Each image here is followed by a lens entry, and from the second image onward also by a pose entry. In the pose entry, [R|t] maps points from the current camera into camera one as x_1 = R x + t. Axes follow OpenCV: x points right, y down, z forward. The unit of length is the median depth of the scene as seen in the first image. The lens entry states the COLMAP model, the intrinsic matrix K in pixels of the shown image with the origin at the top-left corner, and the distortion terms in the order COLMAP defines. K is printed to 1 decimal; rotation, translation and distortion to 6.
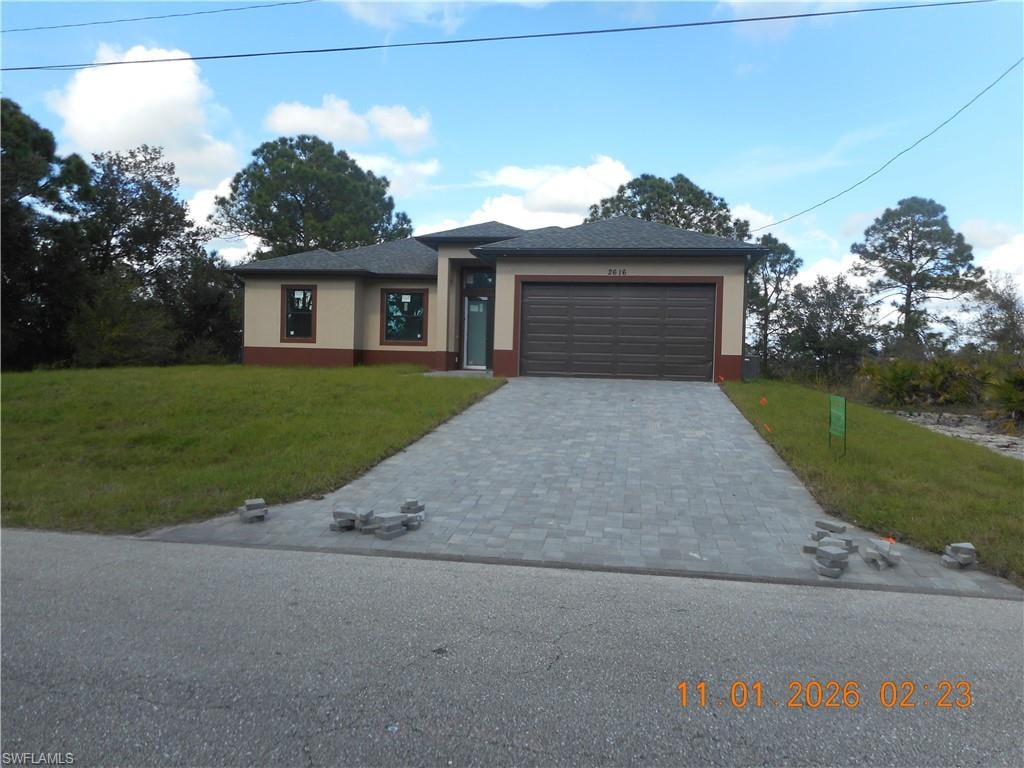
lens RADIAL K [[781.5, 0, 498.2], [0, 781.5, 381.4], [0, 0, 1]] dist [0.030836, -0.011760]
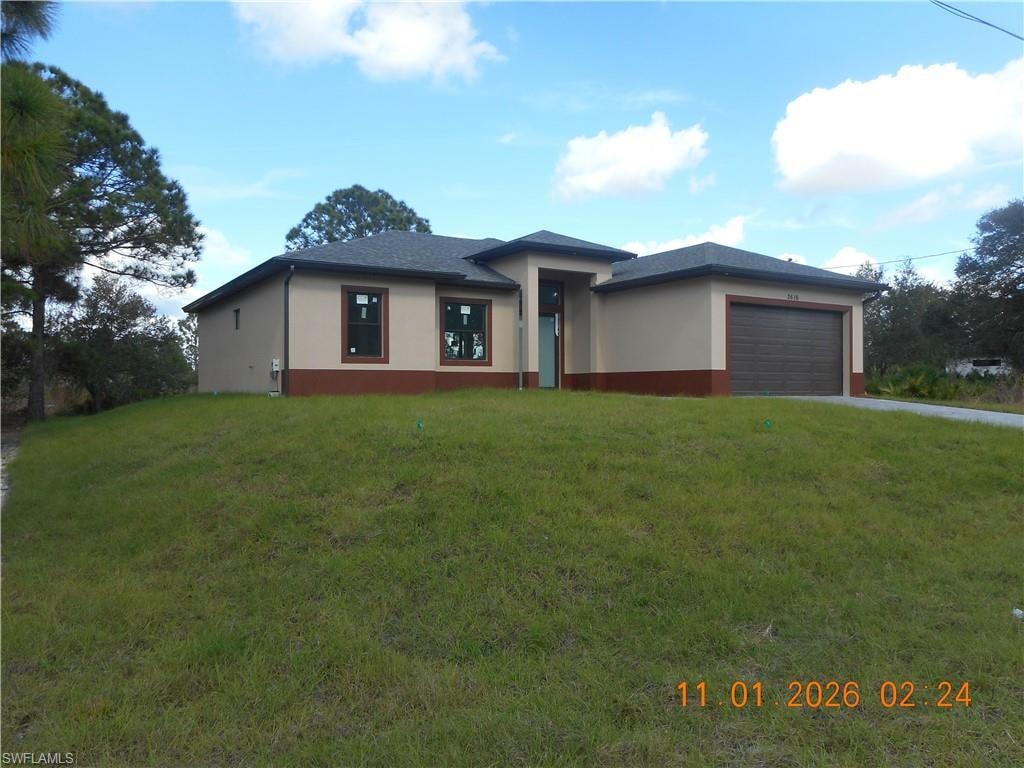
lens RADIAL K [[778.2, 0, 512.0], [0, 778.2, 384.0], [0, 0, 1]] dist [0.043159, 0.000394]
pose [[0.746002, -0.023069, 0.665544, -0.435975], [0.033776, 0.999424, -0.003218, -0.014901], [-0.665087, 0.024880, 0.746351, 0.230905]]
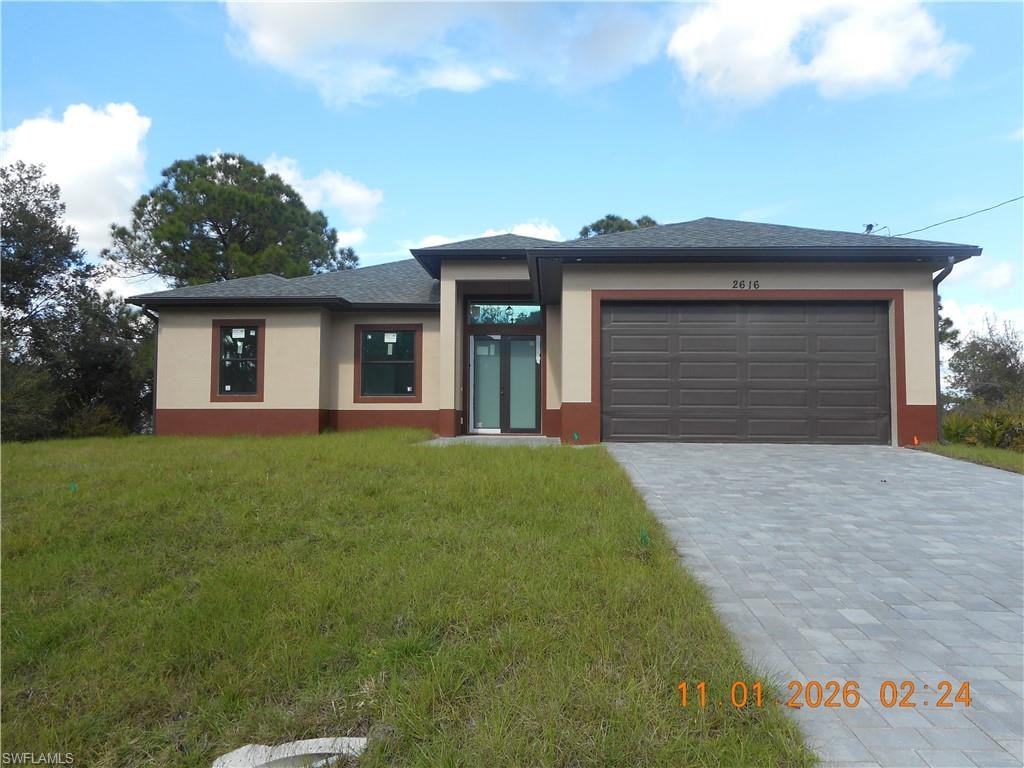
lens RADIAL K [[781.5, 0, 498.2], [0, 781.5, 381.4], [0, 0, 1]] dist [0.030836, -0.011760]
pose [[0.993039, -0.014031, 0.116945, -0.070423], [0.023535, 0.996494, -0.080290, -0.003711], [-0.115409, 0.082483, 0.989888, 0.184903]]
